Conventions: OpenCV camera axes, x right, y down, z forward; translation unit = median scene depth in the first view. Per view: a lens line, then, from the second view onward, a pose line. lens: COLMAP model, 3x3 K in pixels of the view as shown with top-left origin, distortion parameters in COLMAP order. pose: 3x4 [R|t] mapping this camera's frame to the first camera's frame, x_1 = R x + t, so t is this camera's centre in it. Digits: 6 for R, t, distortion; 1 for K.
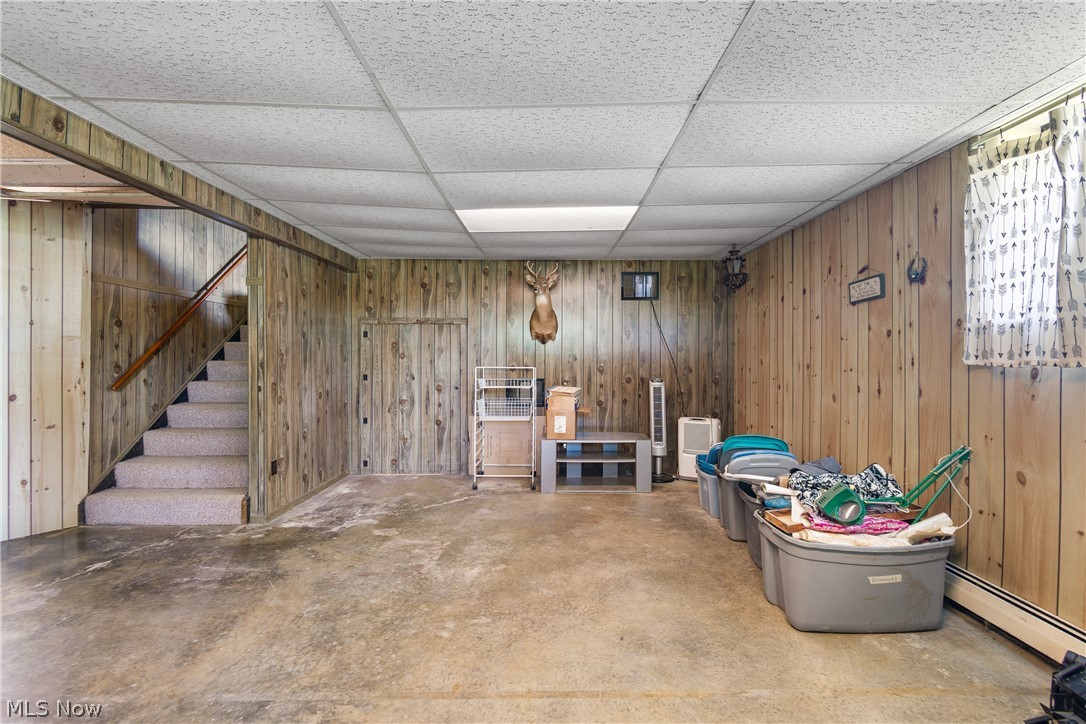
lens RADIAL K [[485.9, 0, 548.2], [0, 485.9, 354.4], [0, 0, 1]] dist [0.000020, -0.000291]
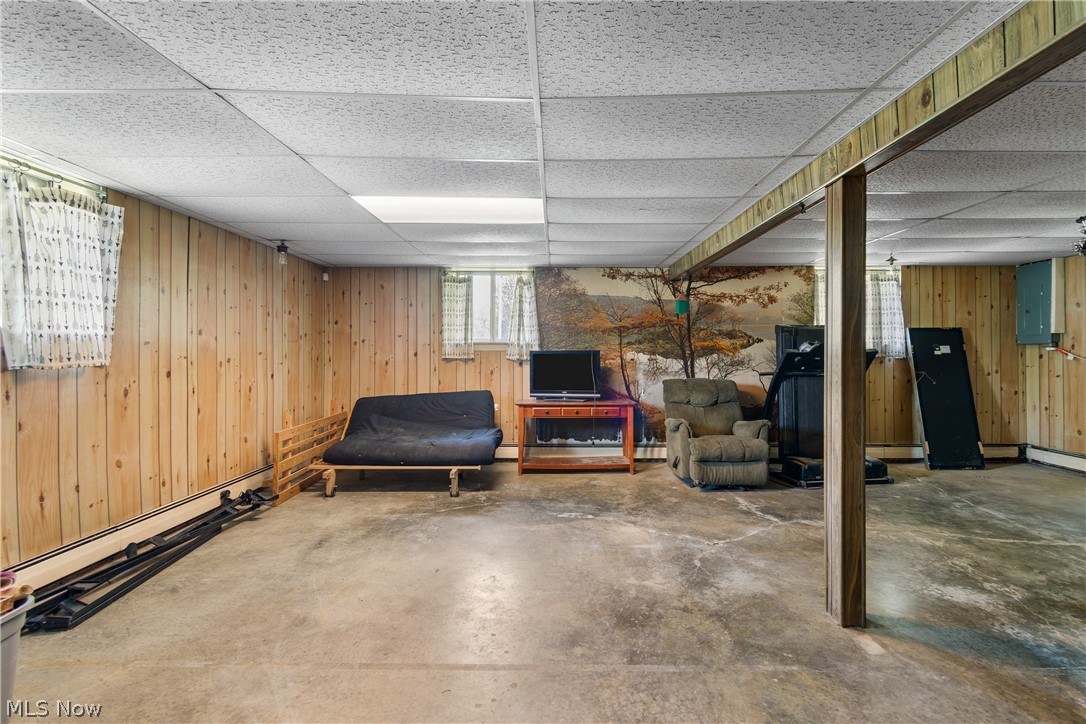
lens RADIAL K [[485.9, 0, 548.2], [0, 485.9, 354.4], [0, 0, 1]] dist [0.000020, -0.000291]
pose [[-0.999617, -0.006000, 0.027013, -0.393773], [-0.005887, 0.999974, 0.004250, -0.017264], [-0.027038, 0.004089, -0.999626, 2.065615]]
